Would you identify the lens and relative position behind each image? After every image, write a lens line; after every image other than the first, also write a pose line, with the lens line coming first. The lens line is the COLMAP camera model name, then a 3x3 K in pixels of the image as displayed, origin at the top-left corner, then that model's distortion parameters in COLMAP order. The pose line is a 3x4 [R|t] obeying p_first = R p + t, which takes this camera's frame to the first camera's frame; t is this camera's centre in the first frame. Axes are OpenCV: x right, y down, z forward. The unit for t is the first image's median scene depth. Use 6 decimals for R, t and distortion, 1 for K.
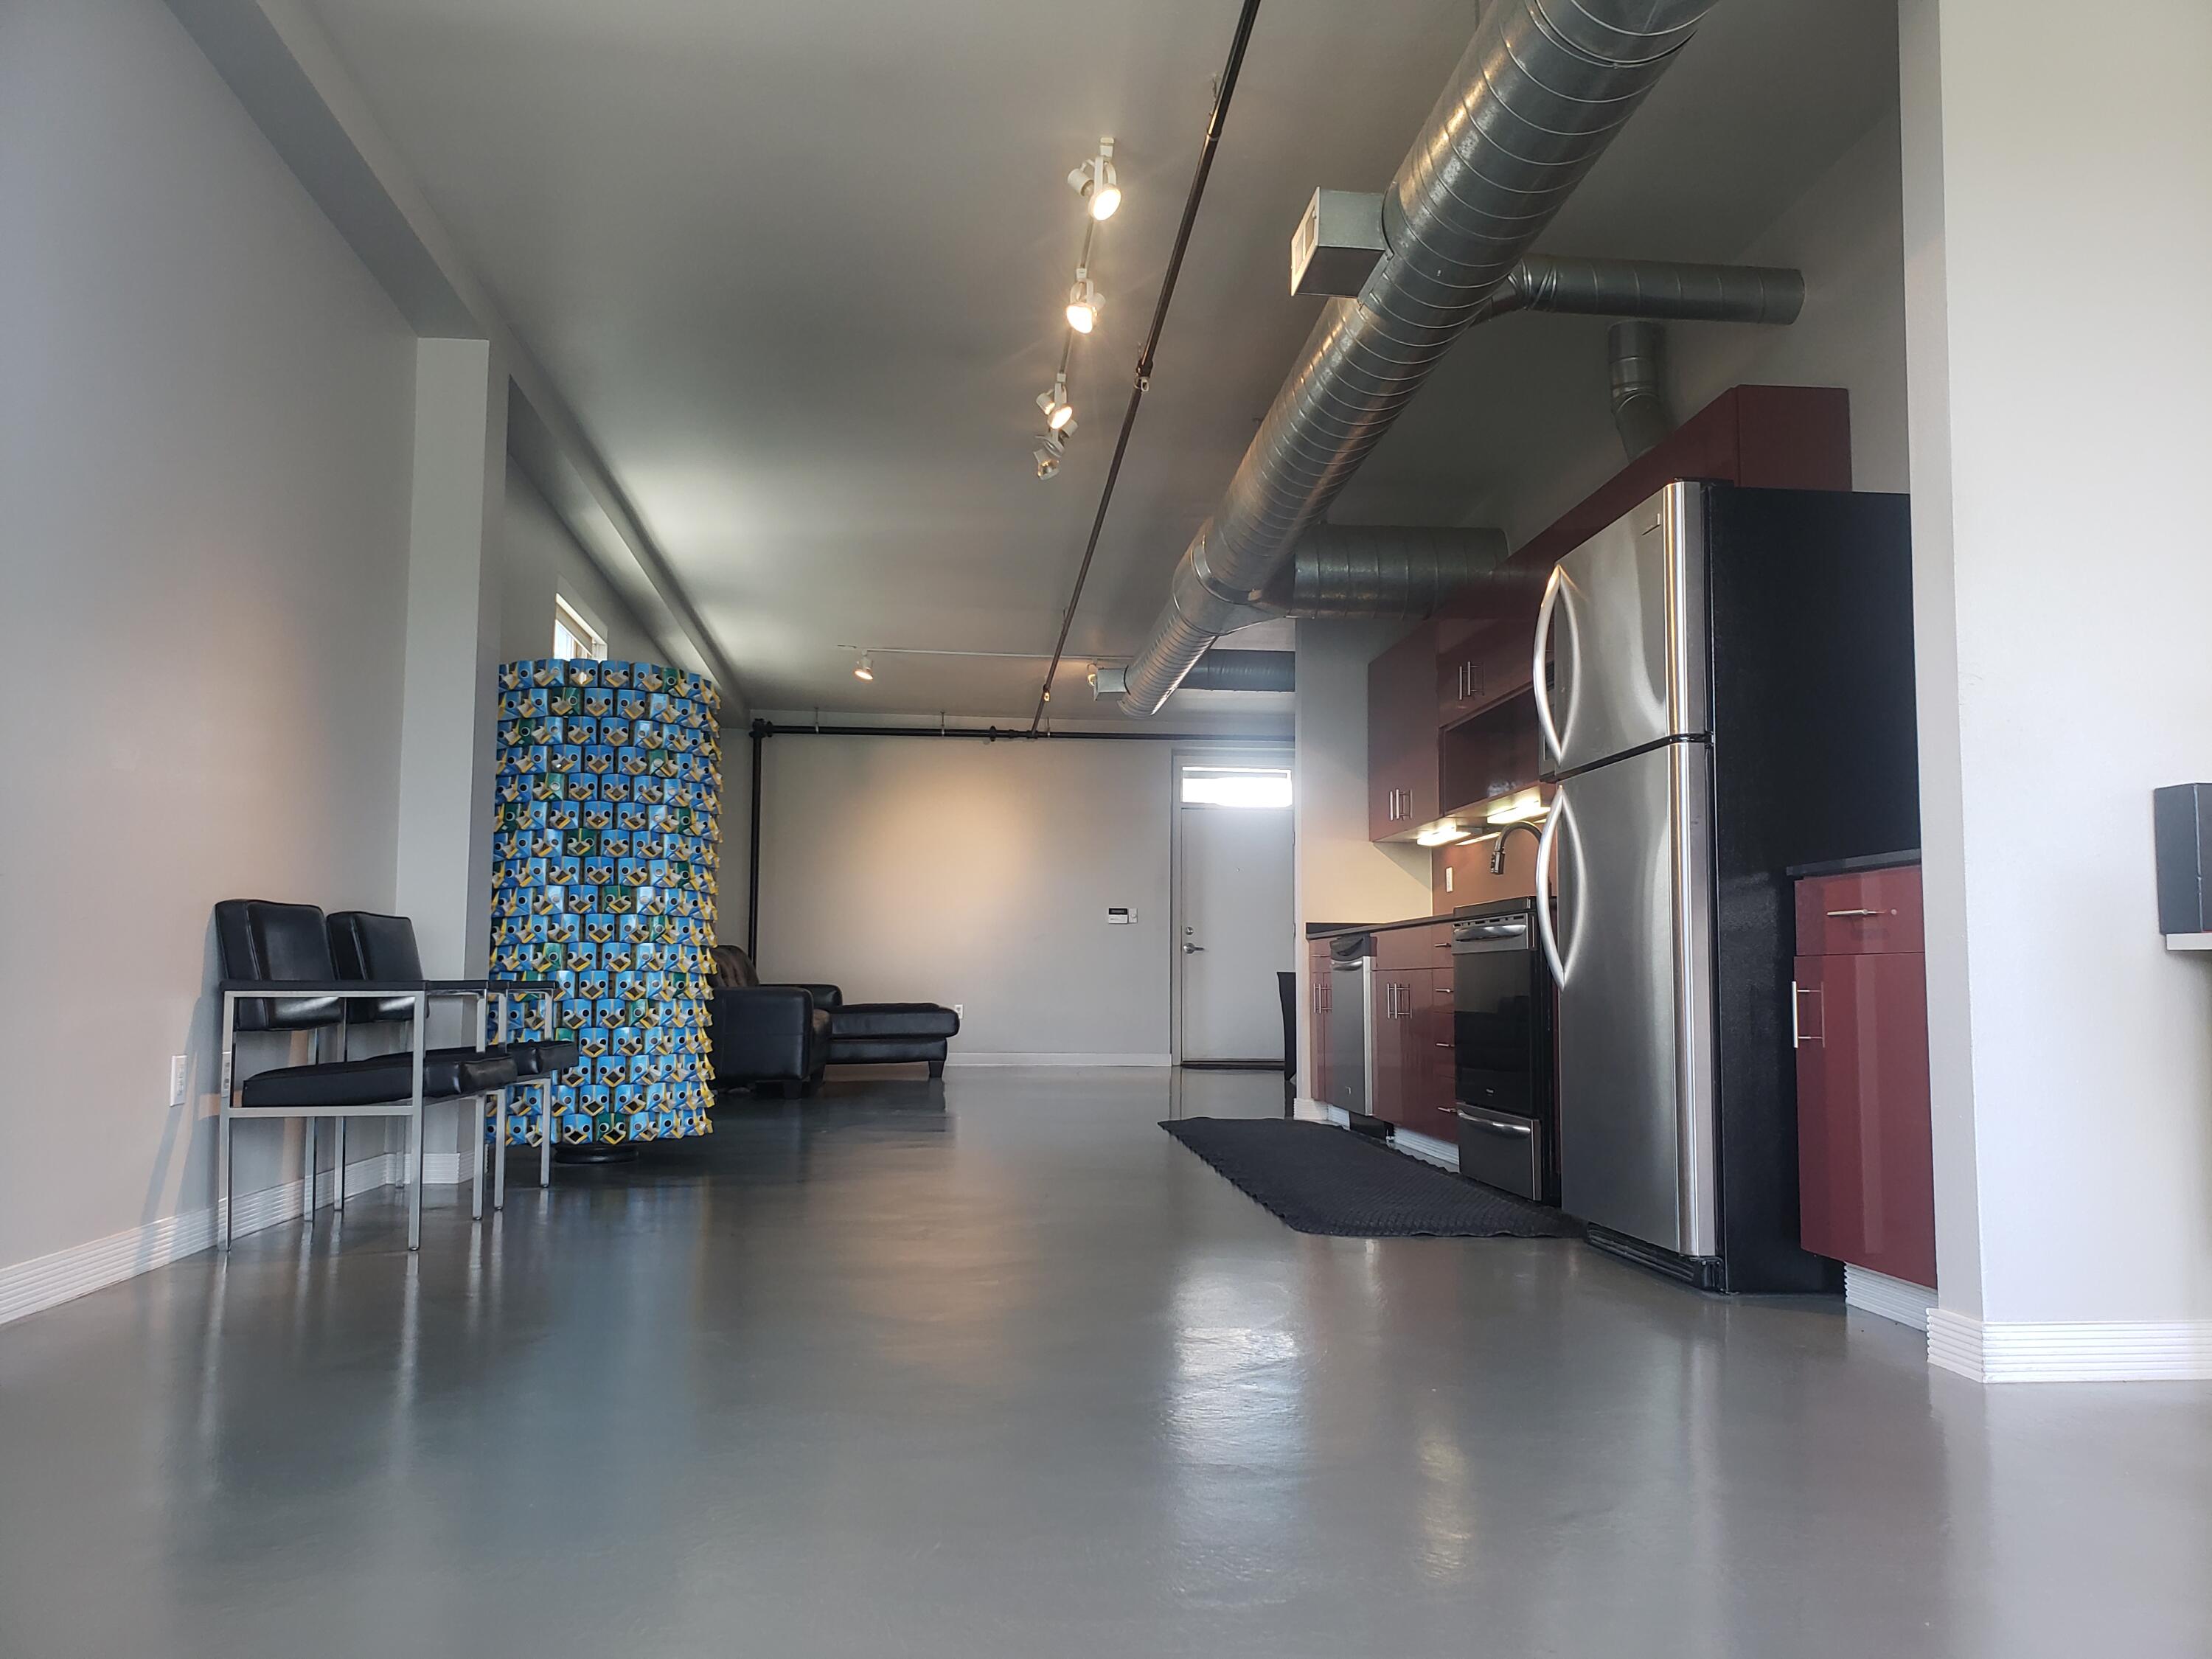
lens RADIAL K [[1694.3, 0, 1101.5], [0, 1694.3, 890.5], [0, 0, 1]] dist [0.046634, -0.007932]
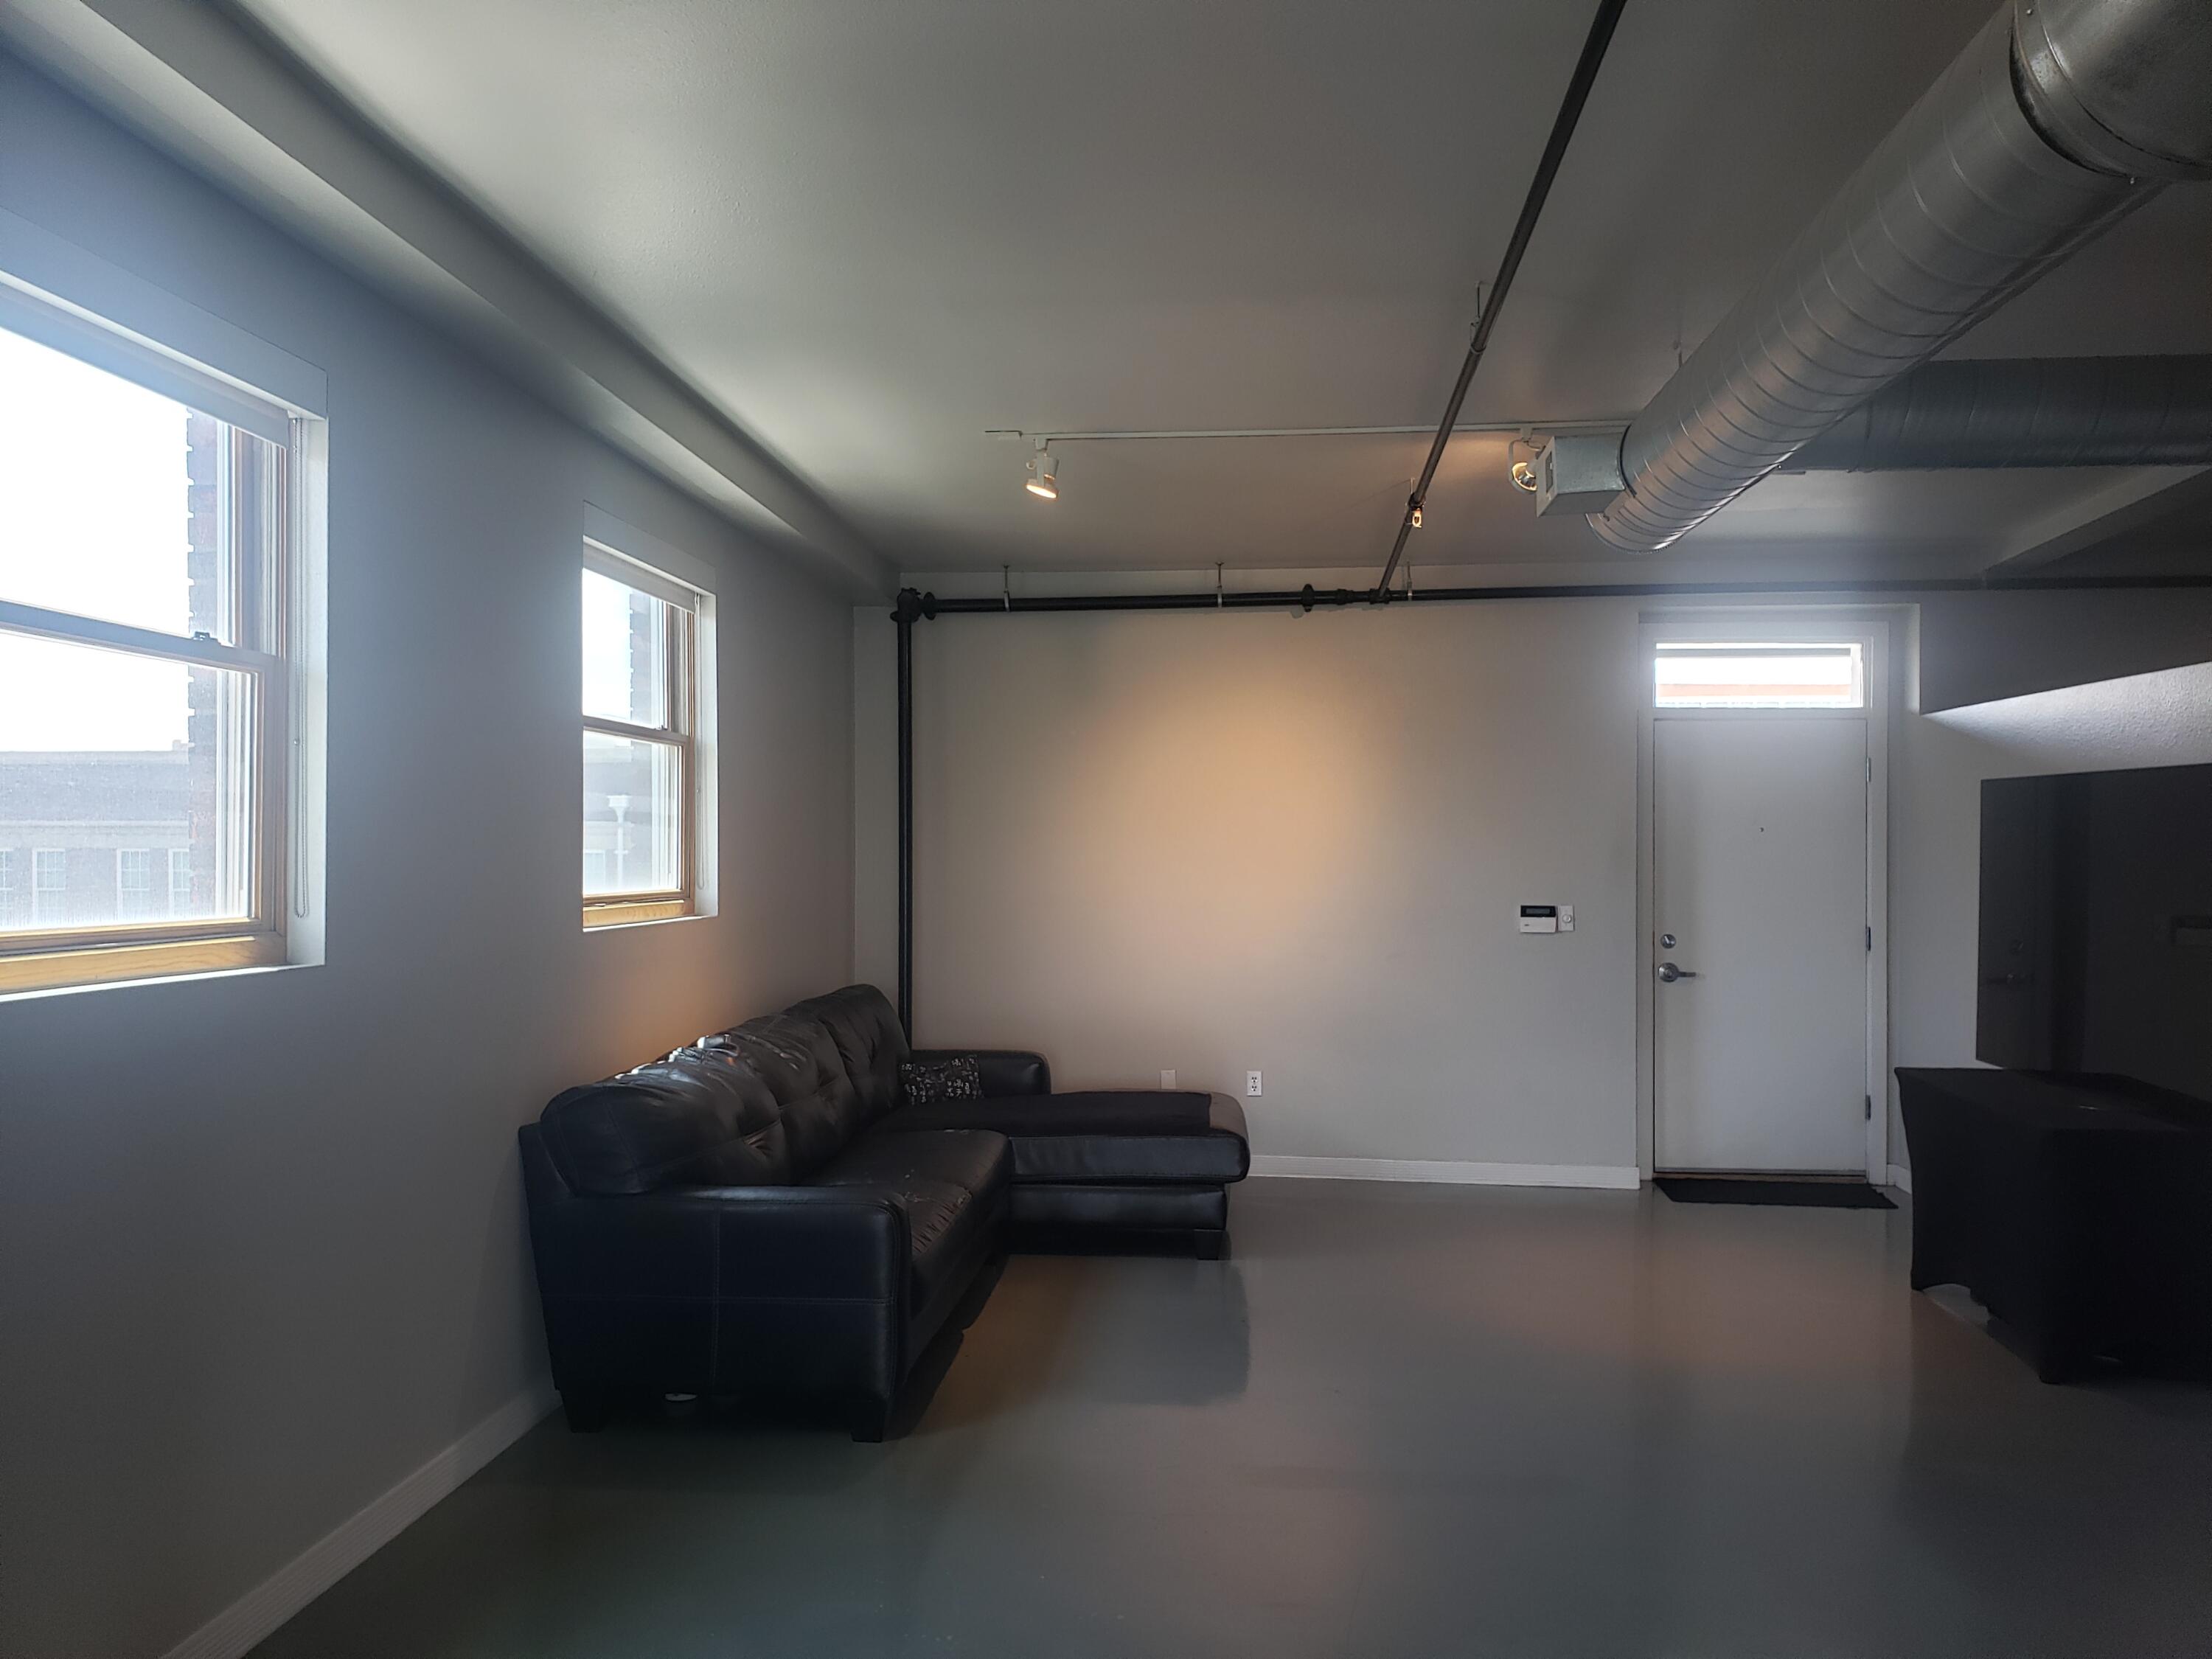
lens RADIAL K [[1694.3, 0, 1101.5], [0, 1694.3, 890.5], [0, 0, 1]] dist [0.046634, -0.007932]
pose [[0.982517, -0.007714, -0.186013, -0.027666], [0.022843, 0.996587, 0.079330, -0.042323], [0.184766, -0.082193, 0.979339, 0.431075]]
